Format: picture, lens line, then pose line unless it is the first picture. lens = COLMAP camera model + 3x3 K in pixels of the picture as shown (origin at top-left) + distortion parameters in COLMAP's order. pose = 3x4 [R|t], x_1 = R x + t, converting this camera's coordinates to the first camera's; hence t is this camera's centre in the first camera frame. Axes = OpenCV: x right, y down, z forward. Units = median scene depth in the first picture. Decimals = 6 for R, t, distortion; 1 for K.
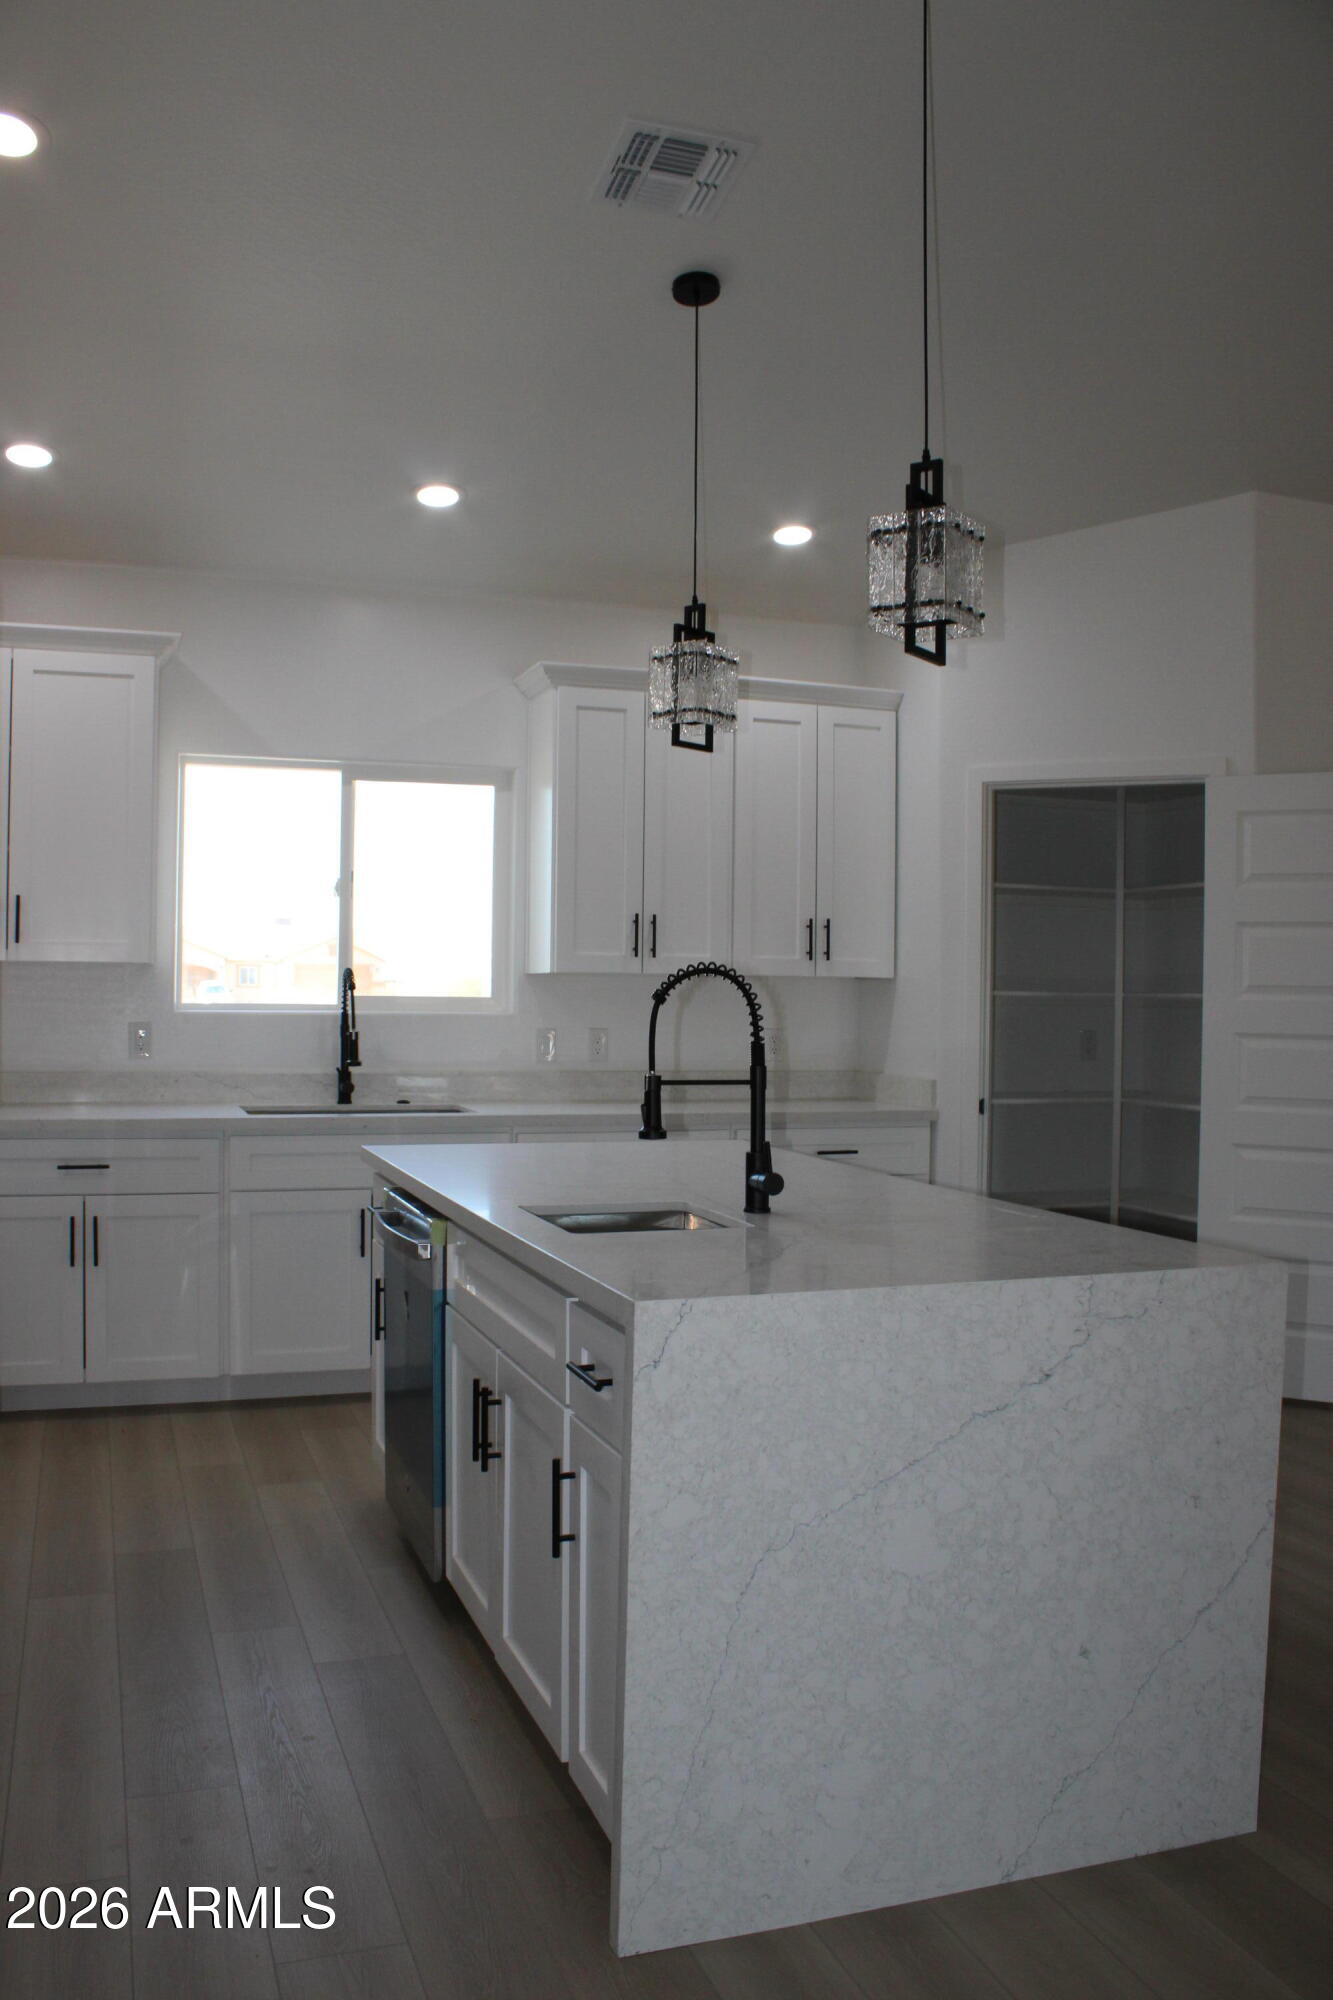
lens RADIAL K [[1658.9, 0, 668.7], [0, 1658.9, 1004.7], [0, 0, 1]] dist [-0.120981, 0.039934]
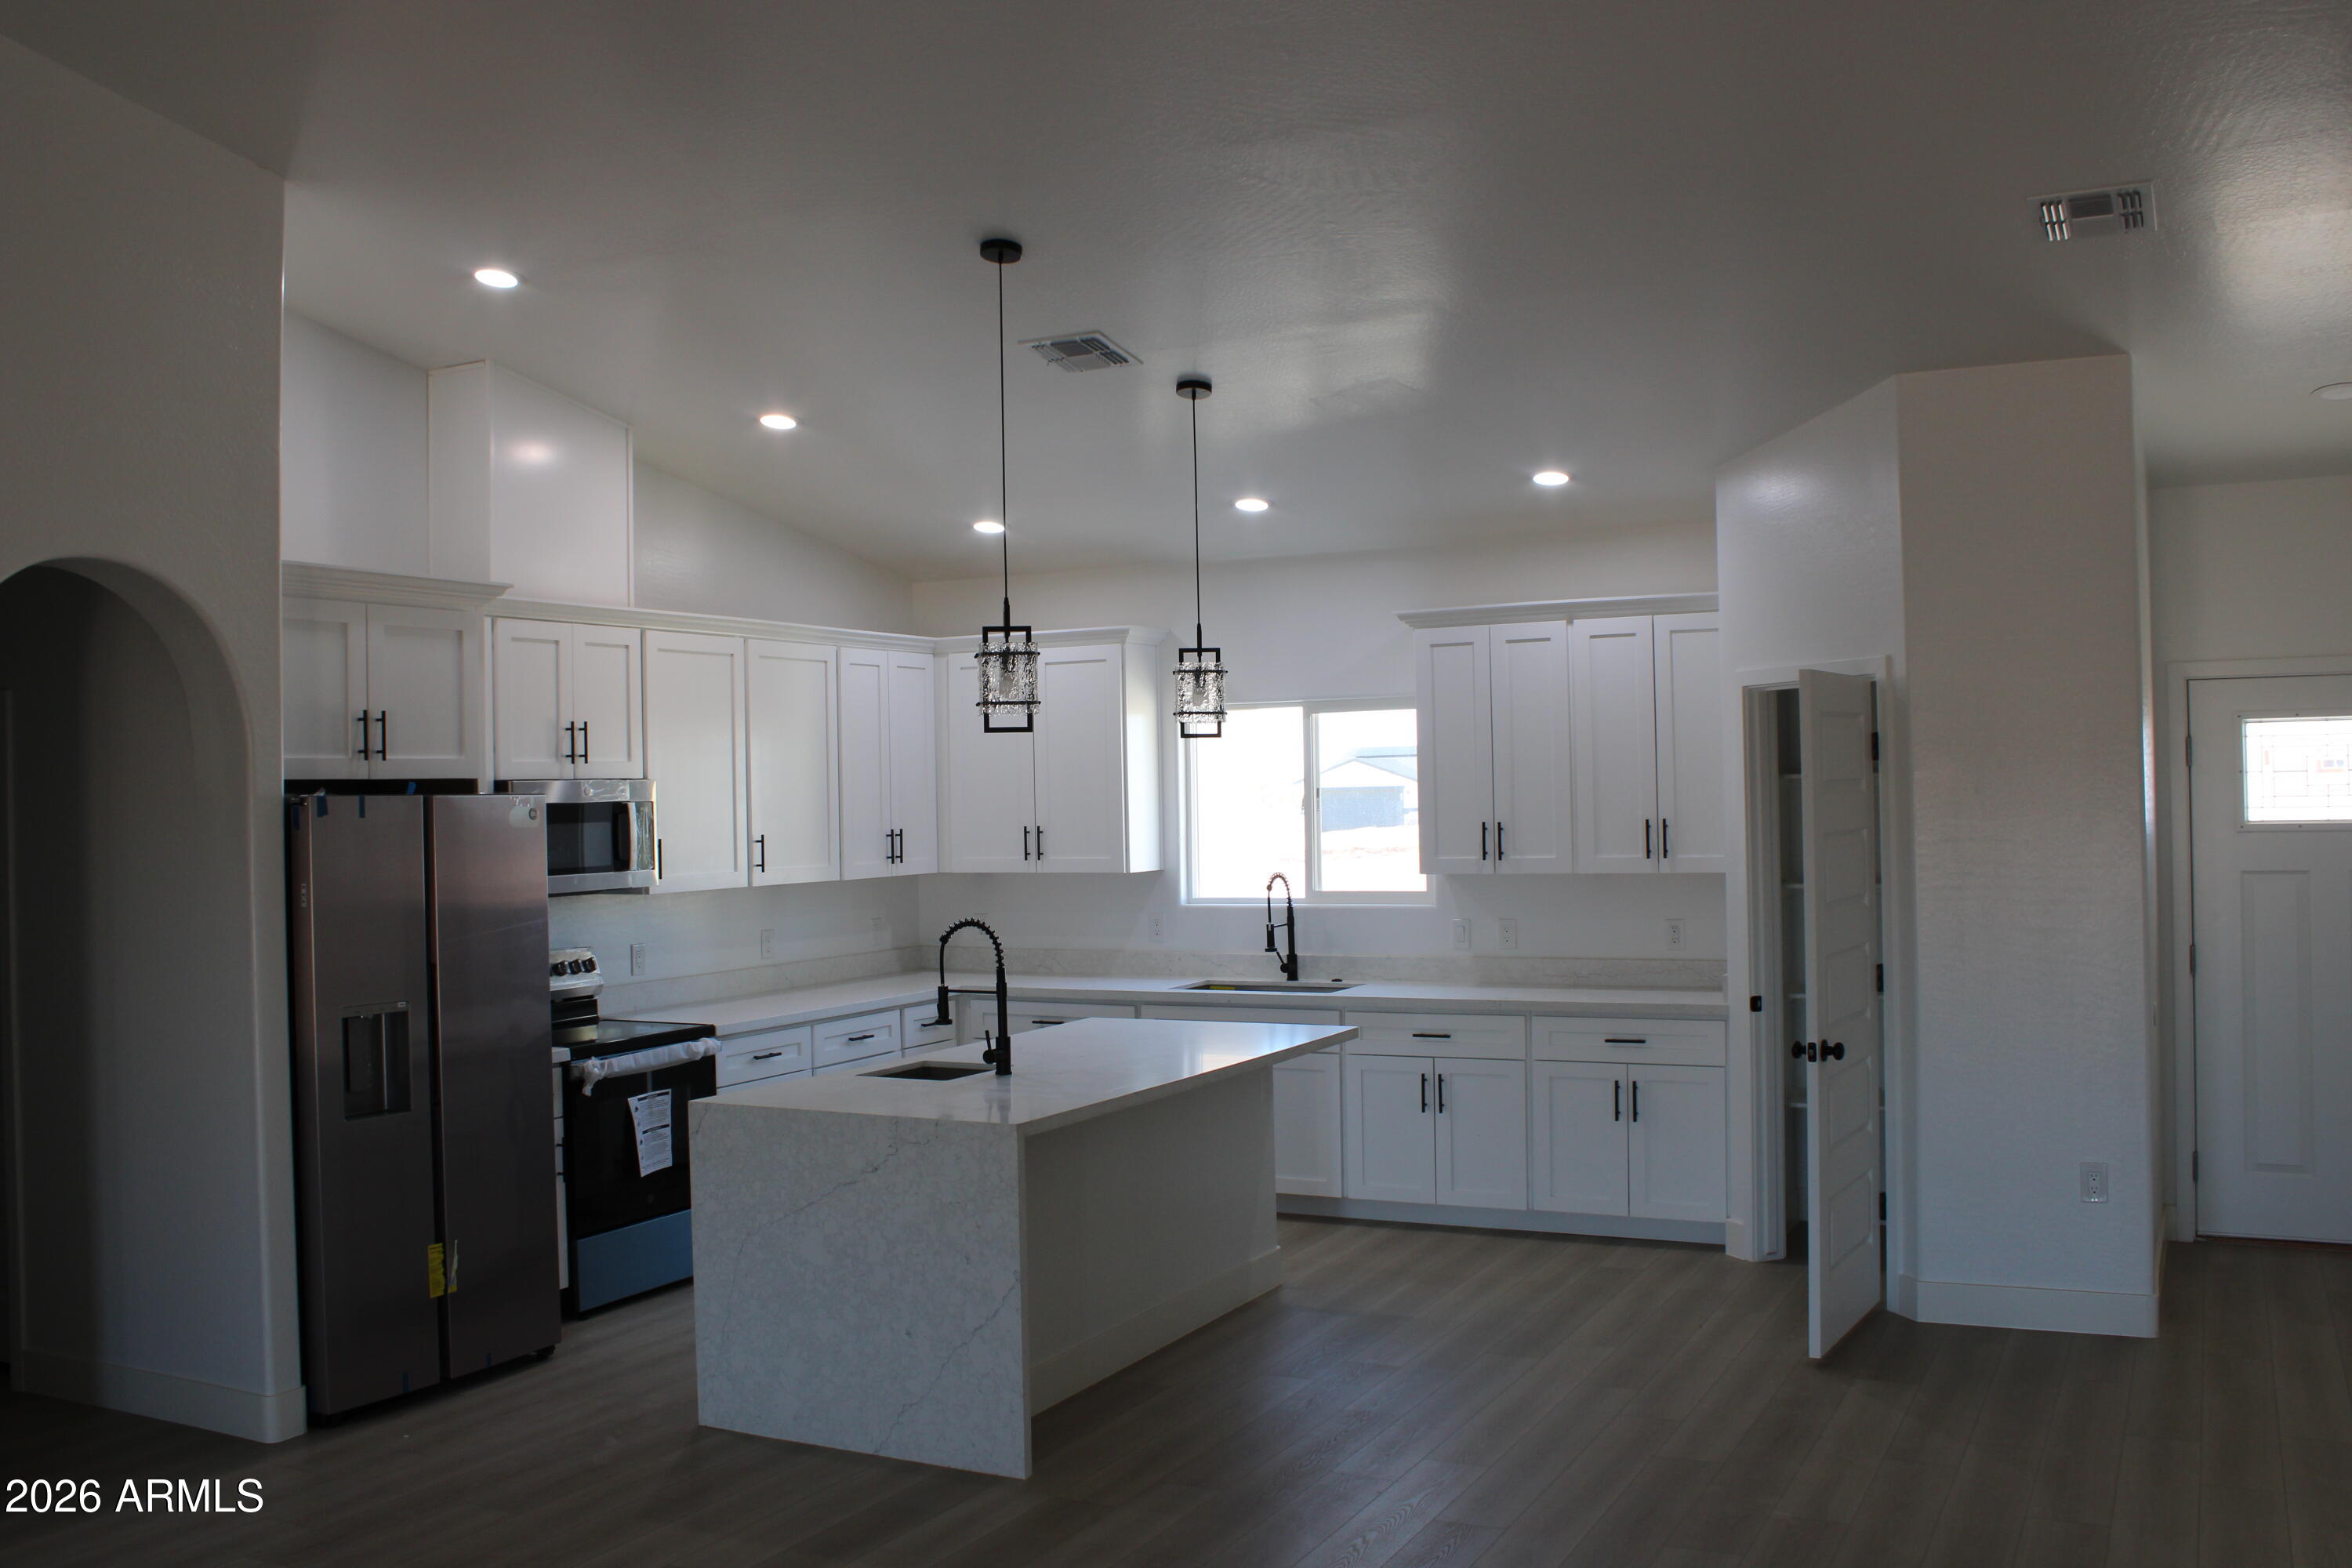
lens RADIAL K [[2121.4, 0, 1168.5], [0, 2121.4, 775.9], [0, 0, 1]] dist [-0.100519, 0.000567]
pose [[0.676434, -0.032307, -0.735795, 1.692053], [0.026477, 0.999458, -0.019543, -0.119431], [0.736027, -0.006262, 0.676923, -0.262104]]
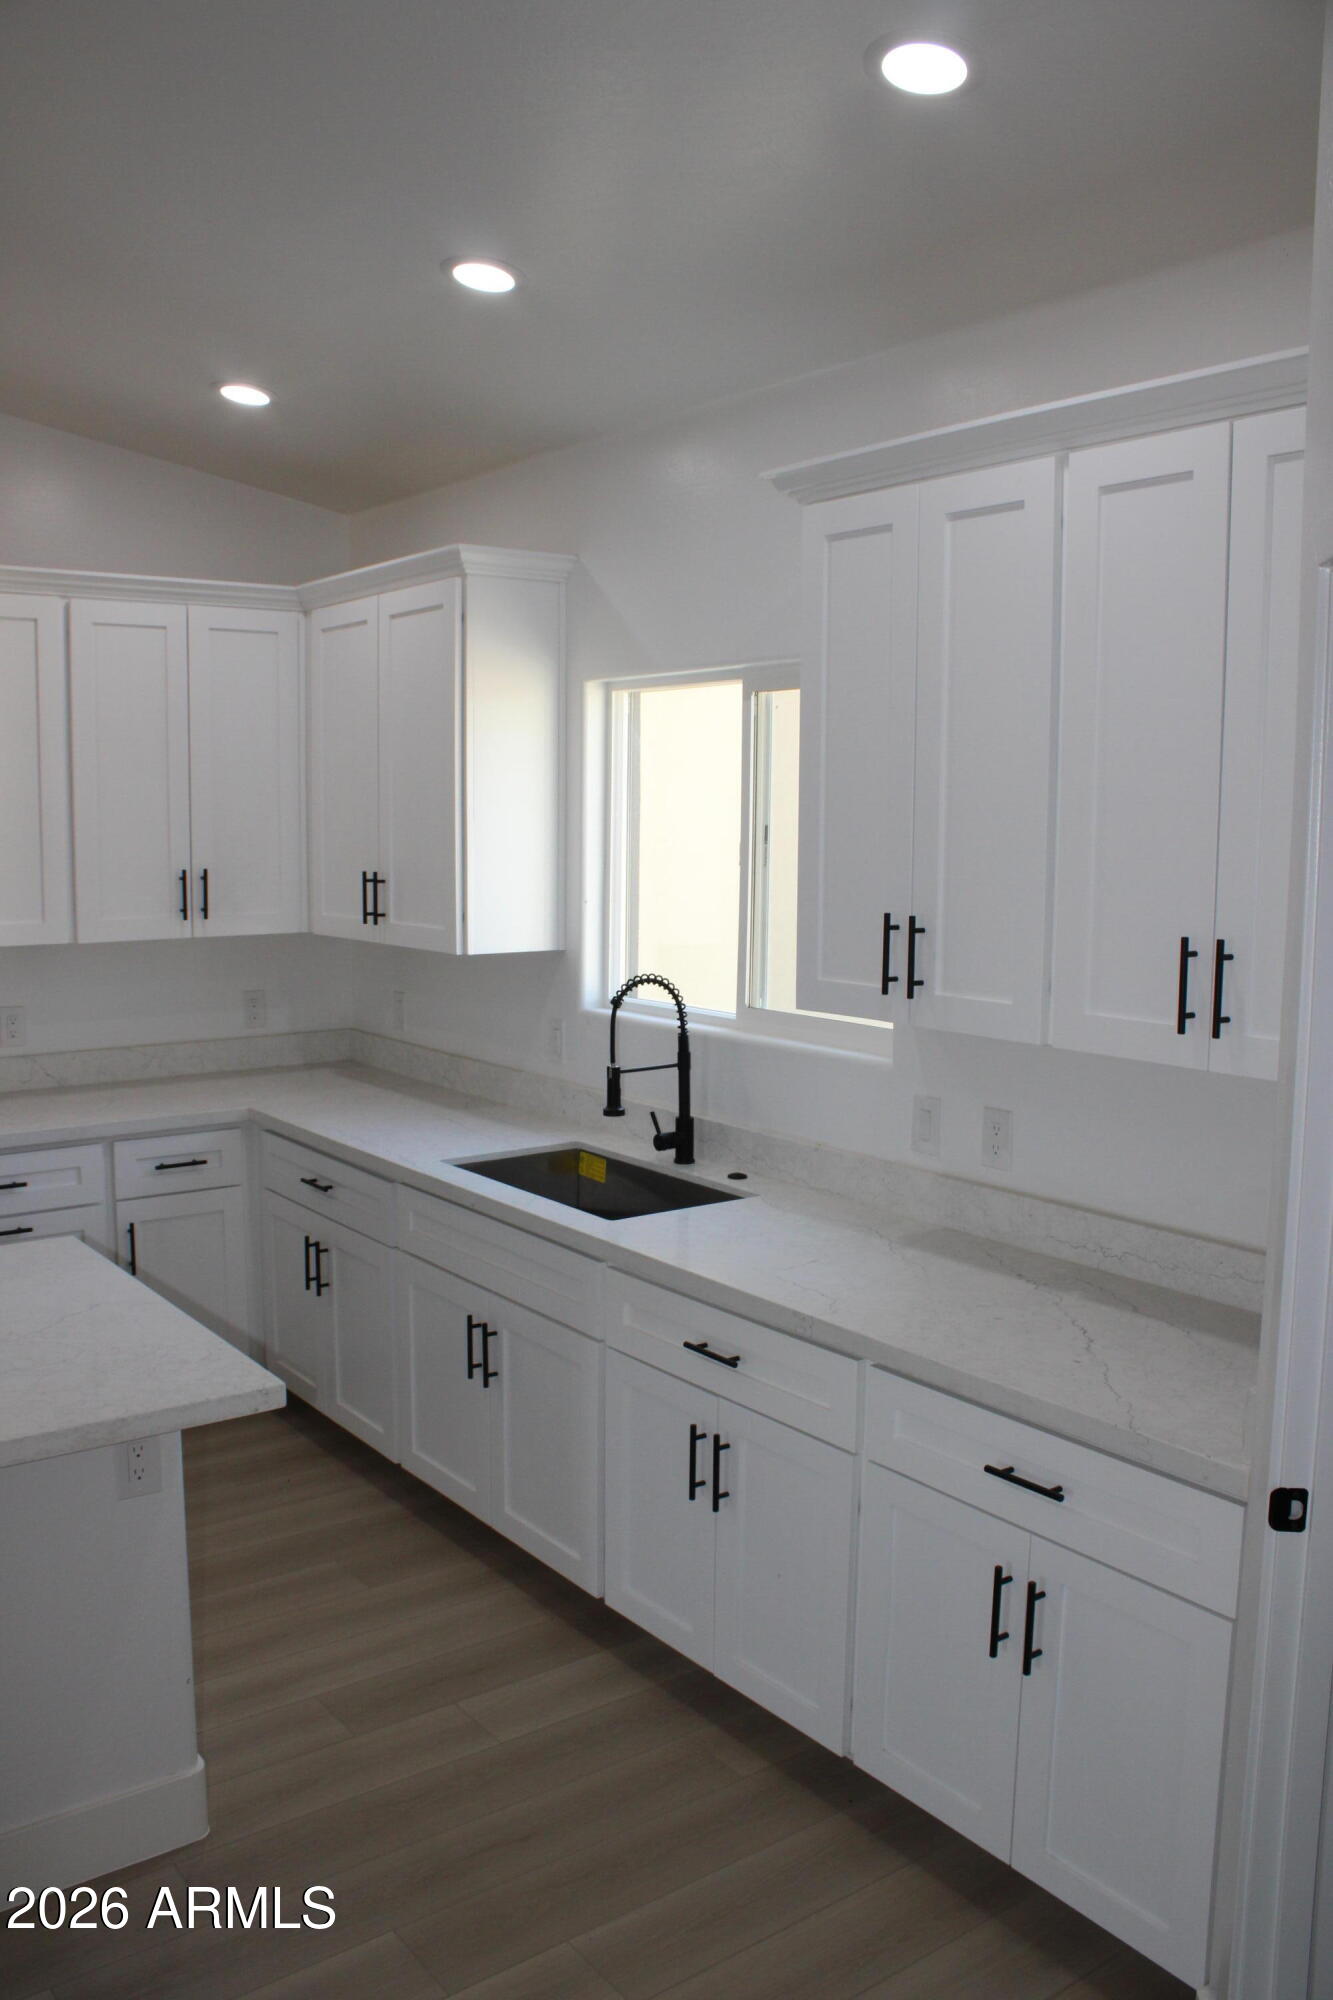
lens RADIAL K [[1658.9, 0, 670.2], [0, 1658.9, 1012.3], [0, 0, 1]] dist [-0.120981, 0.039934]
pose [[0.293829, 0.106783, -0.949875, 0.874441], [-0.002892, 0.993835, 0.110831, -0.153281], [0.955854, -0.029818, 0.292326, 1.460037]]
